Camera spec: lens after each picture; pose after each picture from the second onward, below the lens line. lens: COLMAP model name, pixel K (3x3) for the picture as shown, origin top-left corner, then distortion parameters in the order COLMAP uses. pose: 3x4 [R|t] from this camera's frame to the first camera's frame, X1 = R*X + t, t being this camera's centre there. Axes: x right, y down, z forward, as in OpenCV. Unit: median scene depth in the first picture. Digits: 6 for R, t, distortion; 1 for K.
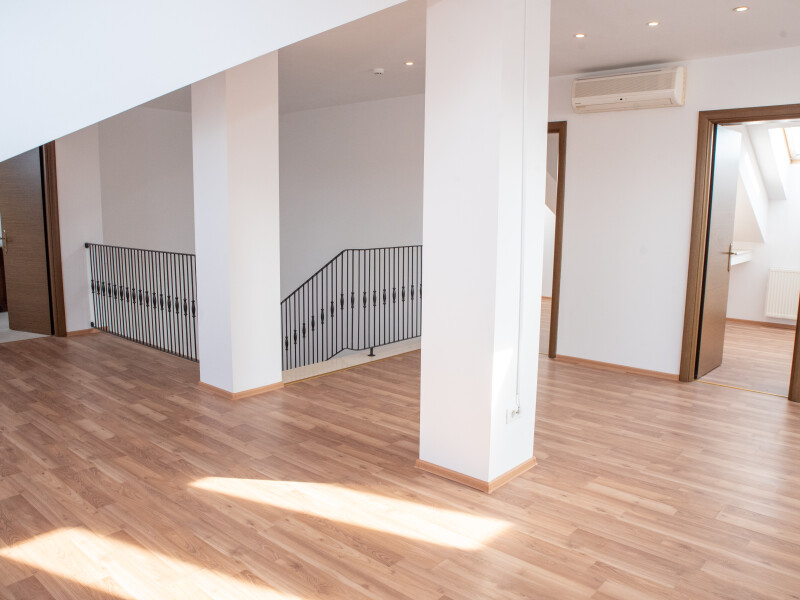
lens RADIAL K [[628.5, 0, 402.4], [0, 628.5, 306.2], [0, 0, 1]] dist [-0.118631, 0.092138]
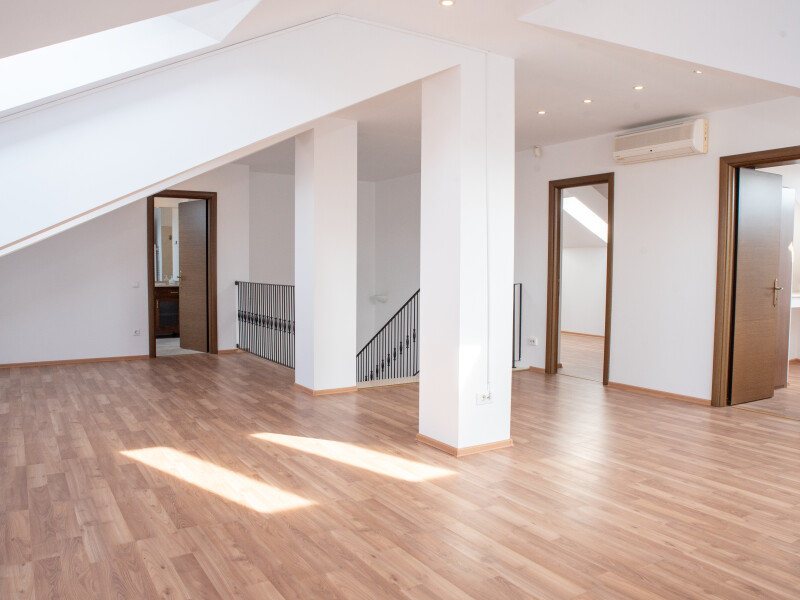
lens RADIAL K [[628.5, 0, 402.4], [0, 628.5, 306.2], [0, 0, 1]] dist [-0.118631, 0.092138]
pose [[0.959294, 0.013578, -0.282082, 0.264425], [-0.040966, 0.994969, -0.091425, 0.077363], [0.279421, 0.099259, 0.955024, -0.198976]]
